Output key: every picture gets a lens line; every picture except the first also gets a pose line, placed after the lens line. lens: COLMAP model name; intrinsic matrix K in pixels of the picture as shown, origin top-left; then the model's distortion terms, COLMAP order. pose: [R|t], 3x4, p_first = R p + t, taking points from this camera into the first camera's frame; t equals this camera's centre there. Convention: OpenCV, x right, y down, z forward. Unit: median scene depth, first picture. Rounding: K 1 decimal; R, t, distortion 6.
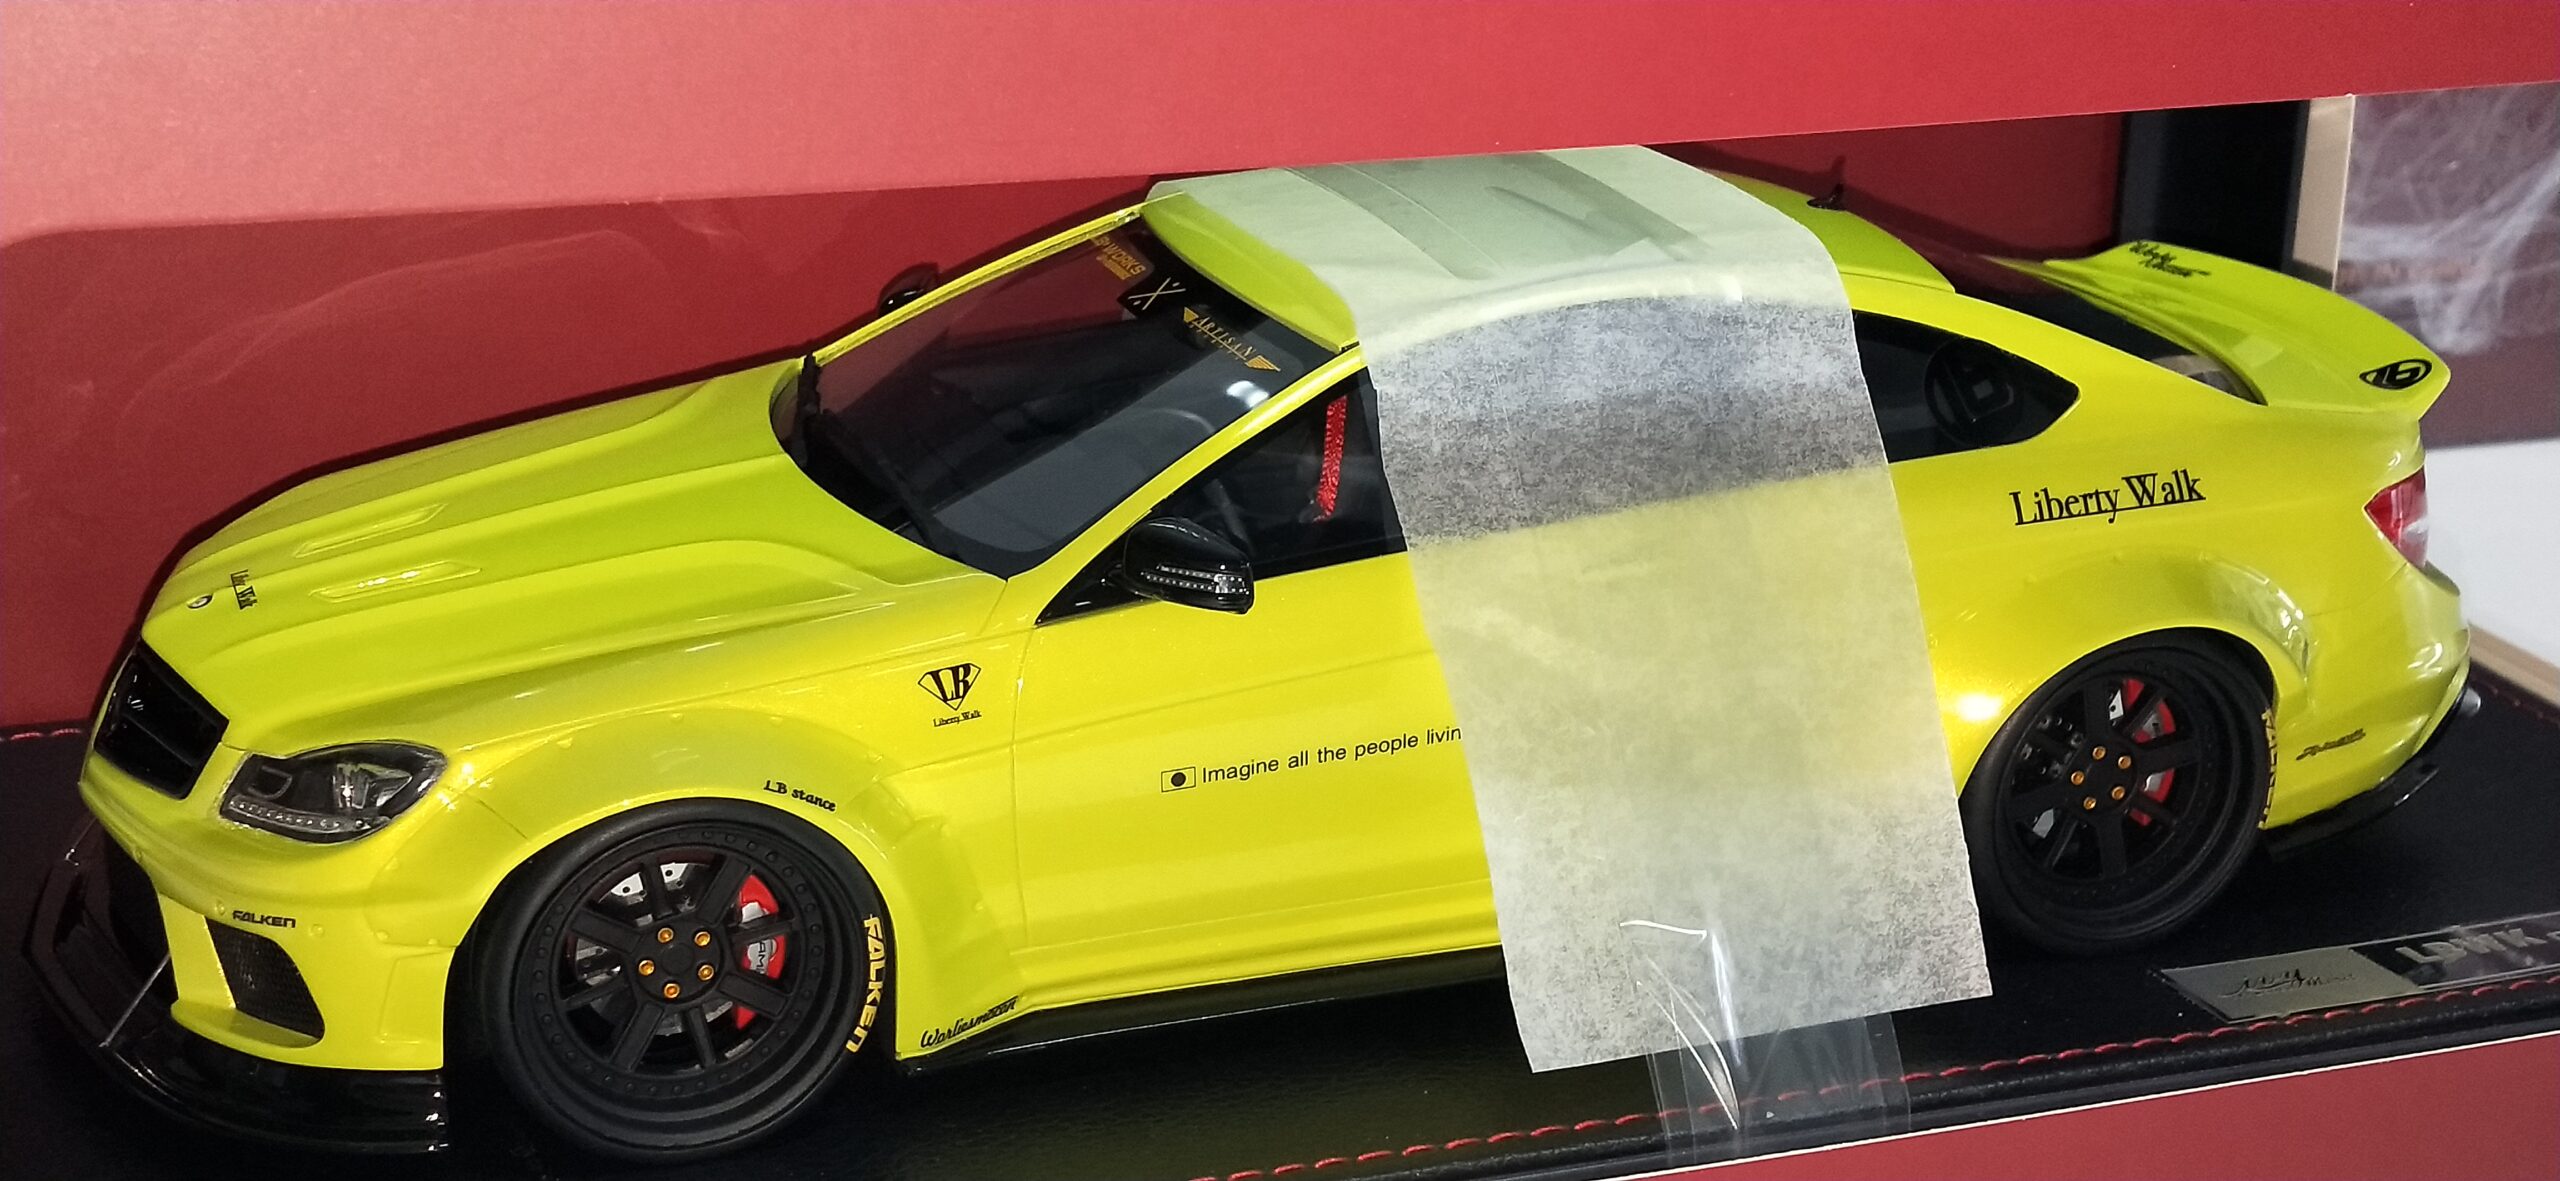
lens RADIAL K [[3888.1, 0, 1280.0], [0, 3888.1, 590.5], [0, 0, 1]] dist [0.208236, -0.704581]
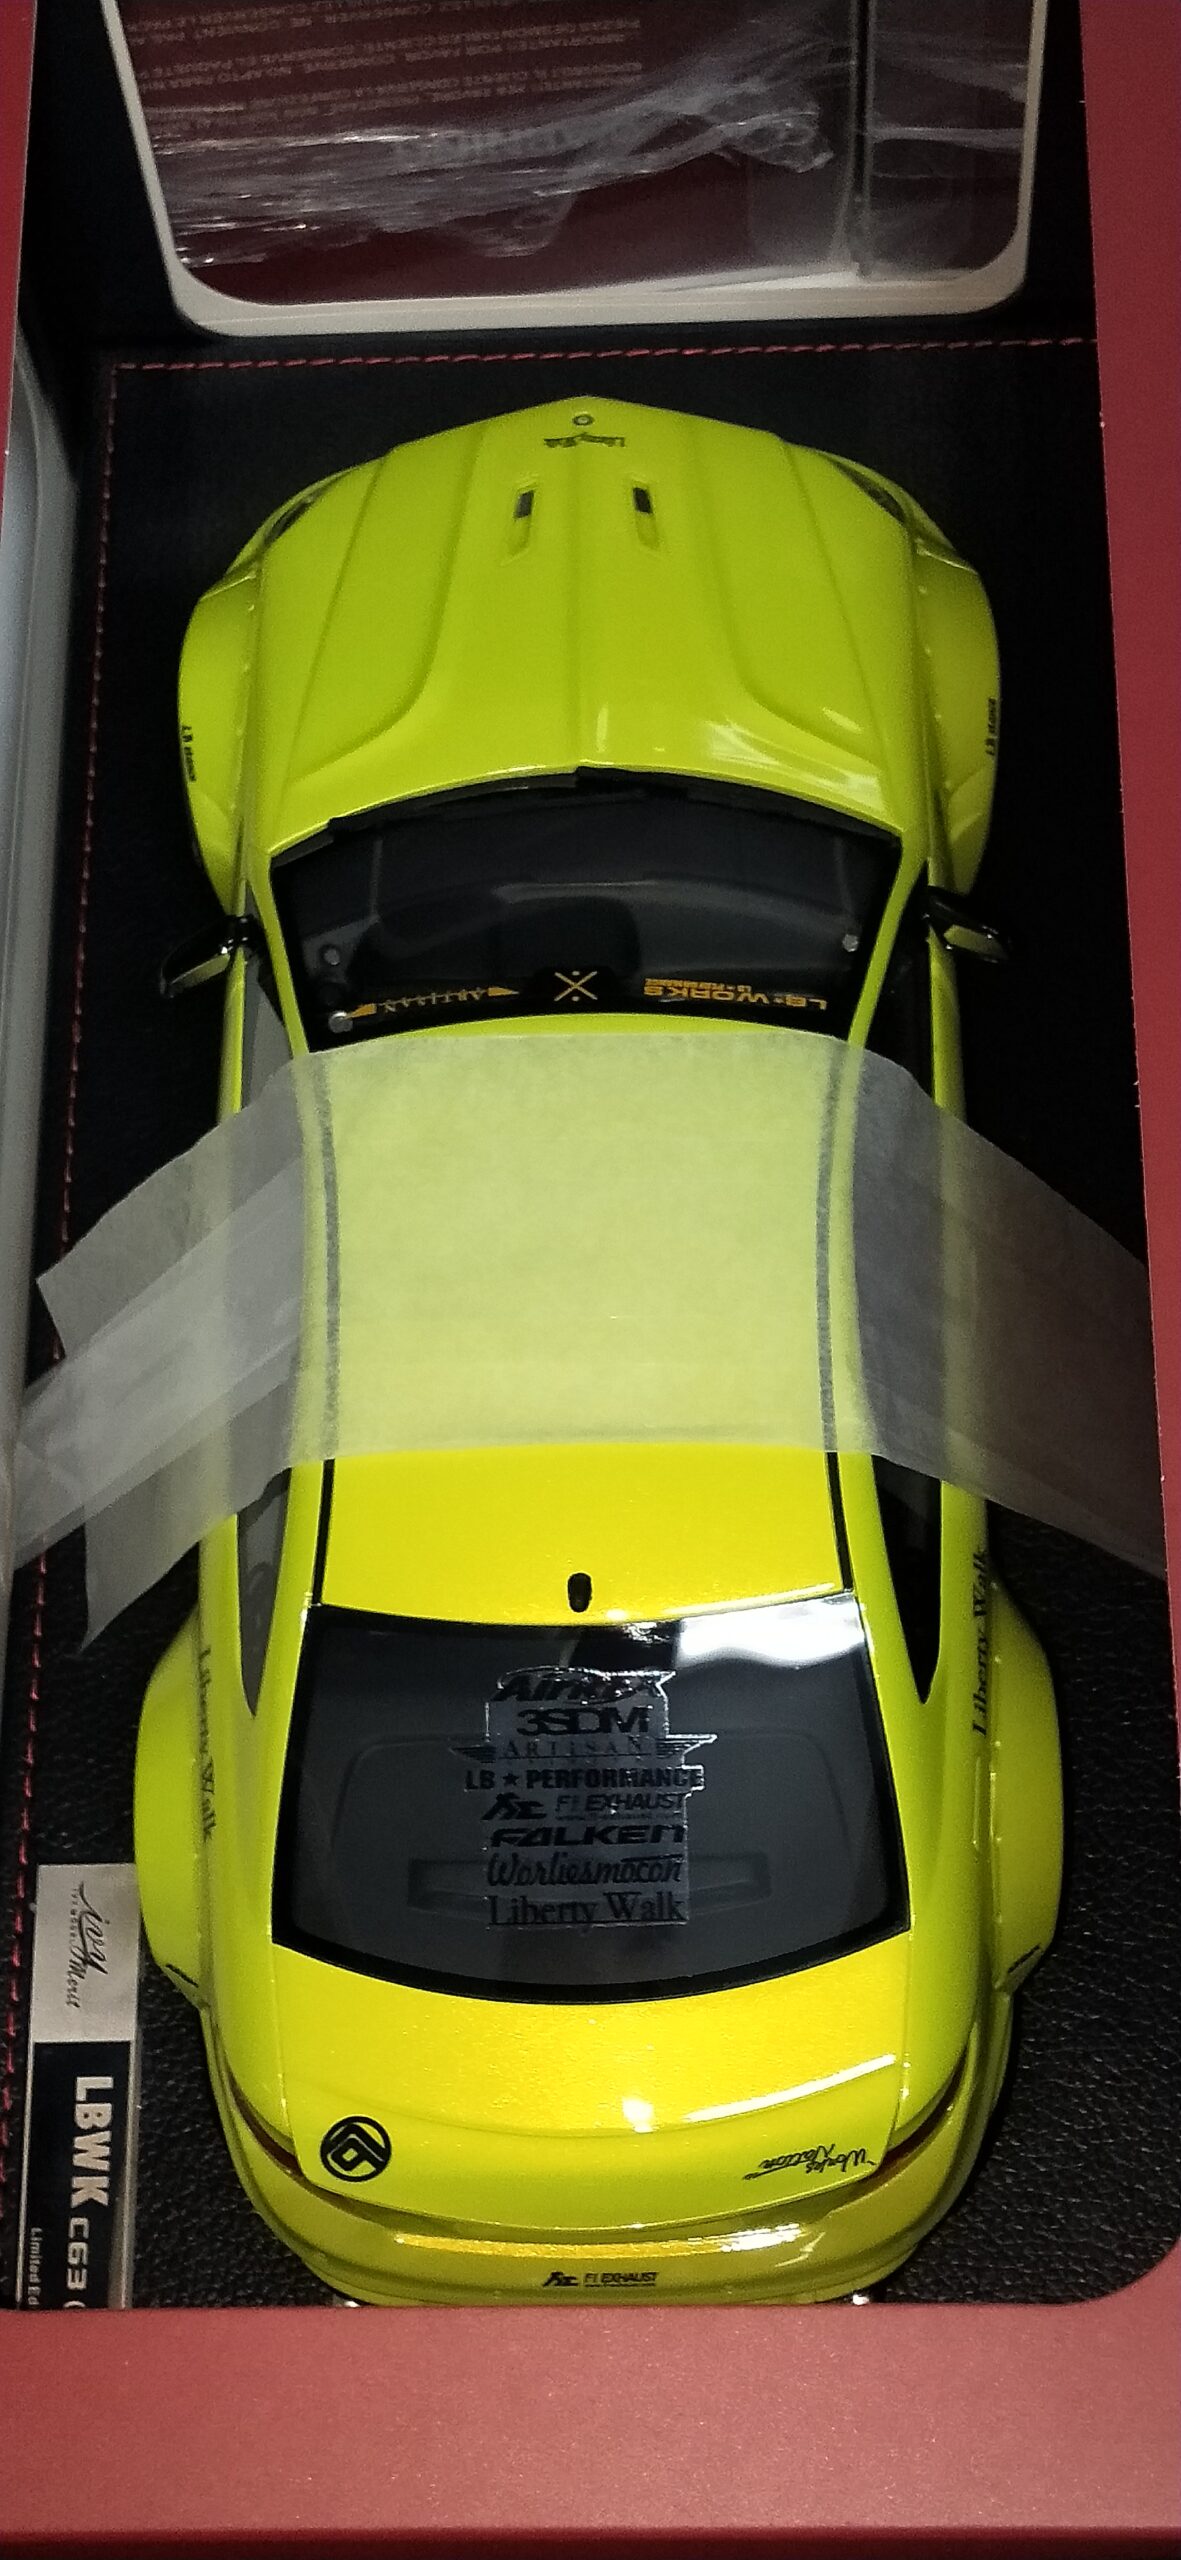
lens RADIAL K [[3888.1, 0, 590.5], [0, 3888.1, 1280.0], [0, 0, 1]] dist [0.208236, -0.704581]
pose [[-0.340478, 0.866992, -0.363869, 0.492479], [-0.264797, 0.282912, 0.921869, -1.187863], [0.902196, 0.410227, 0.133252, 0.944418]]
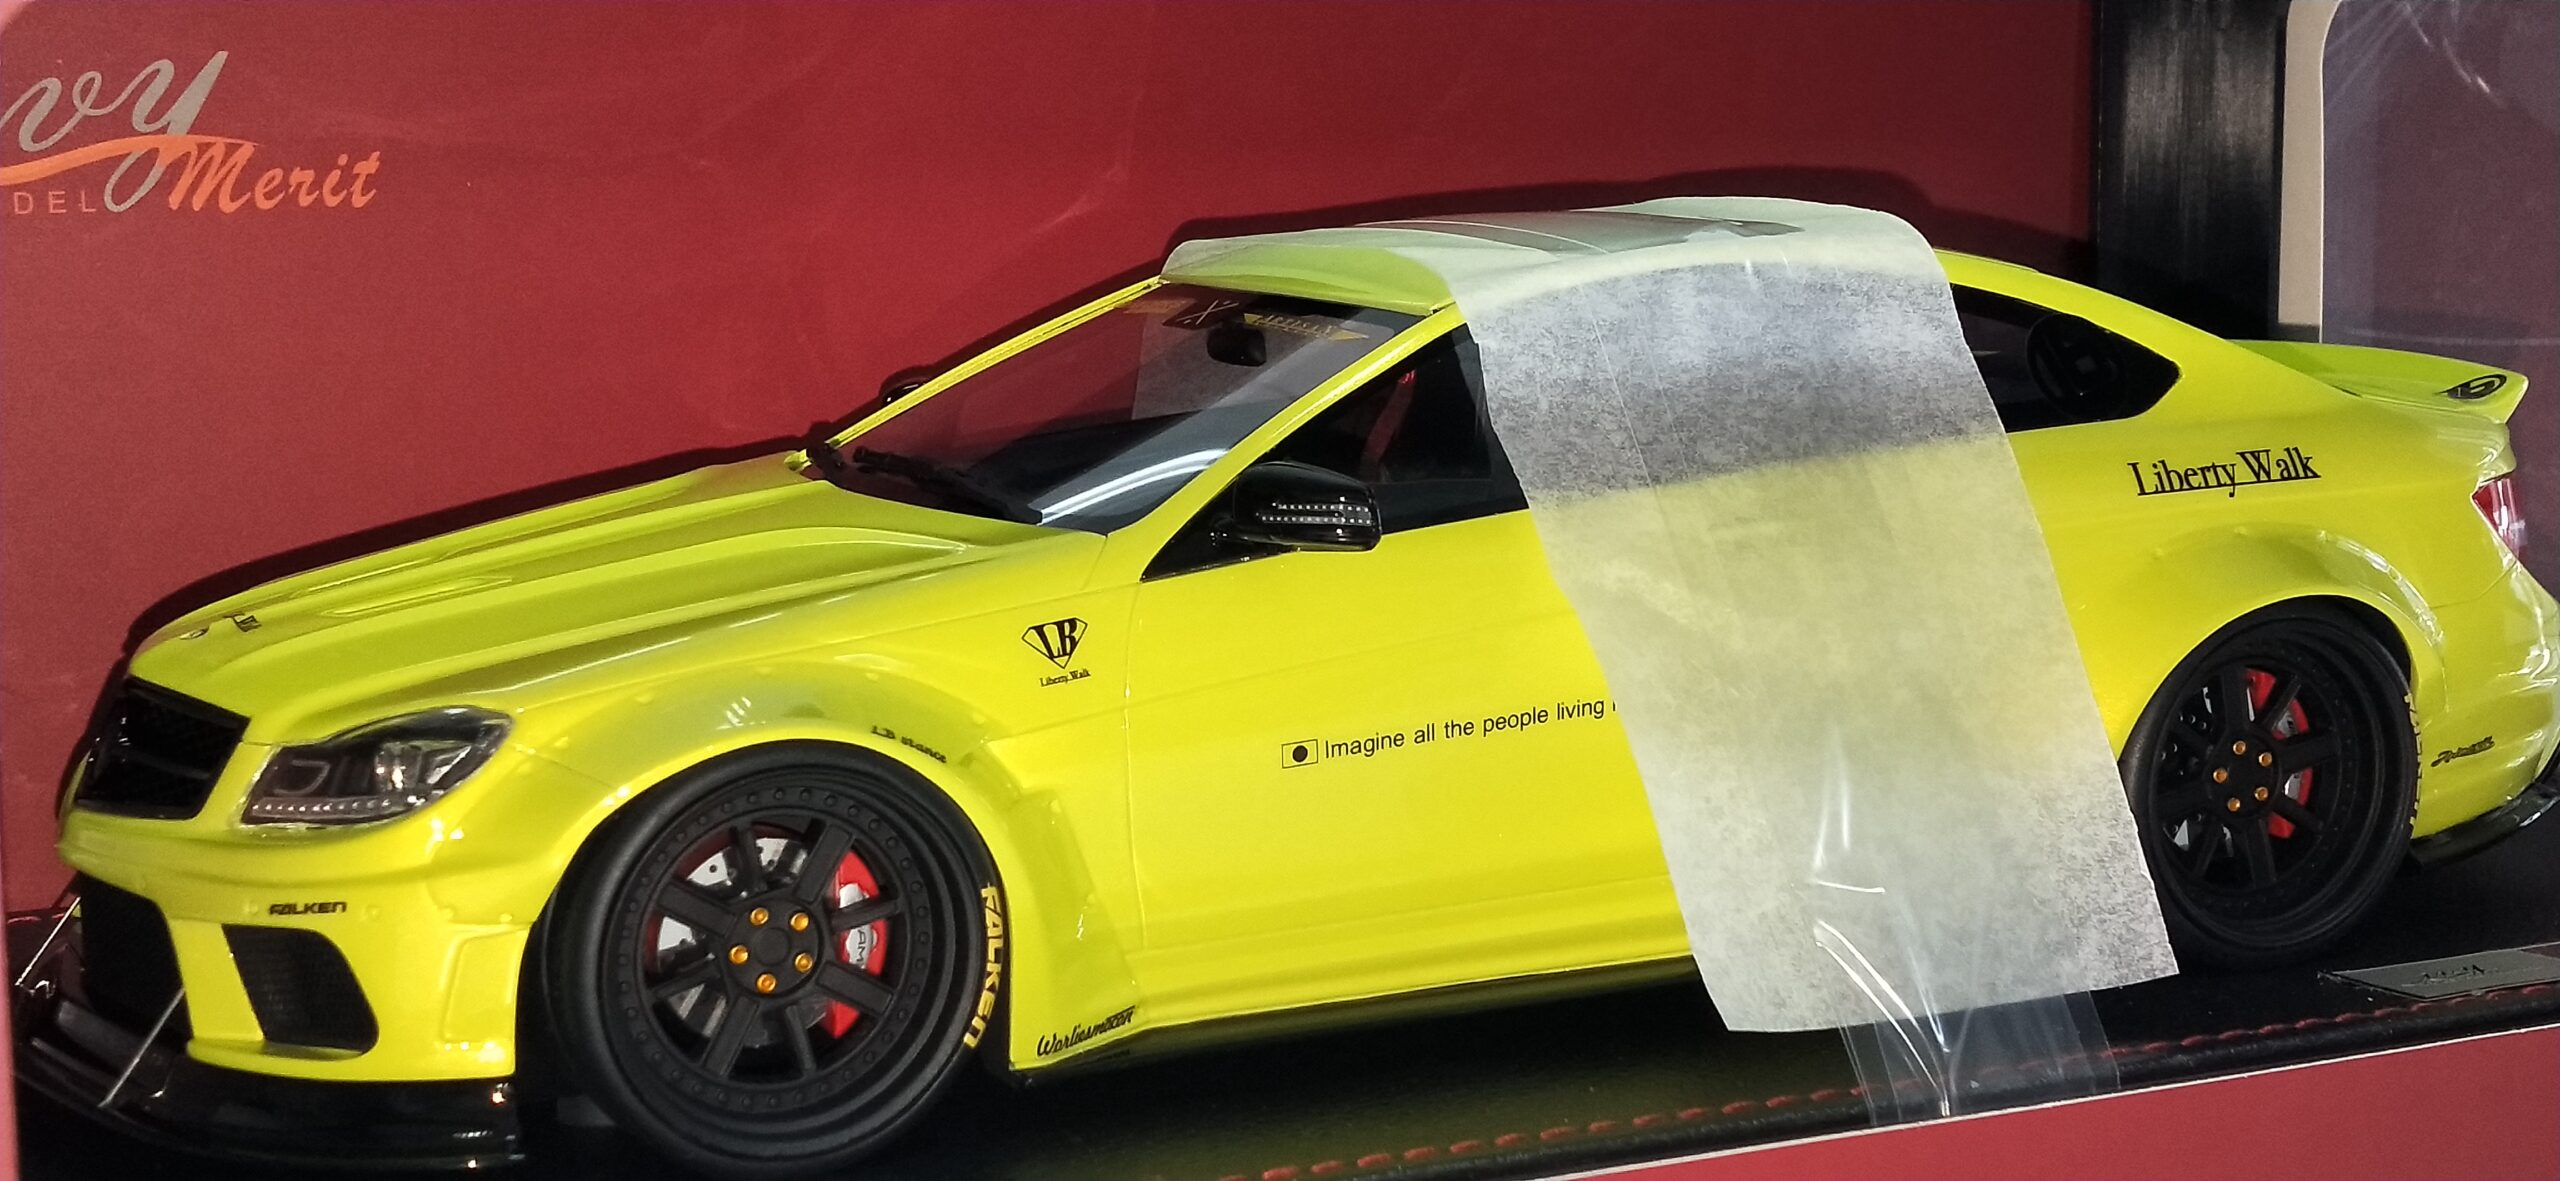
lens RADIAL K [[3888.1, 0, 1280.0], [0, 3888.1, 590.5], [0, 0, 1]] dist [0.208236, -0.704581]
pose [[0.995062, -0.046268, 0.087806, -0.106311], [0.061873, 0.980922, -0.184294, 0.174268], [-0.077604, 0.188817, 0.978941, 0.098859]]
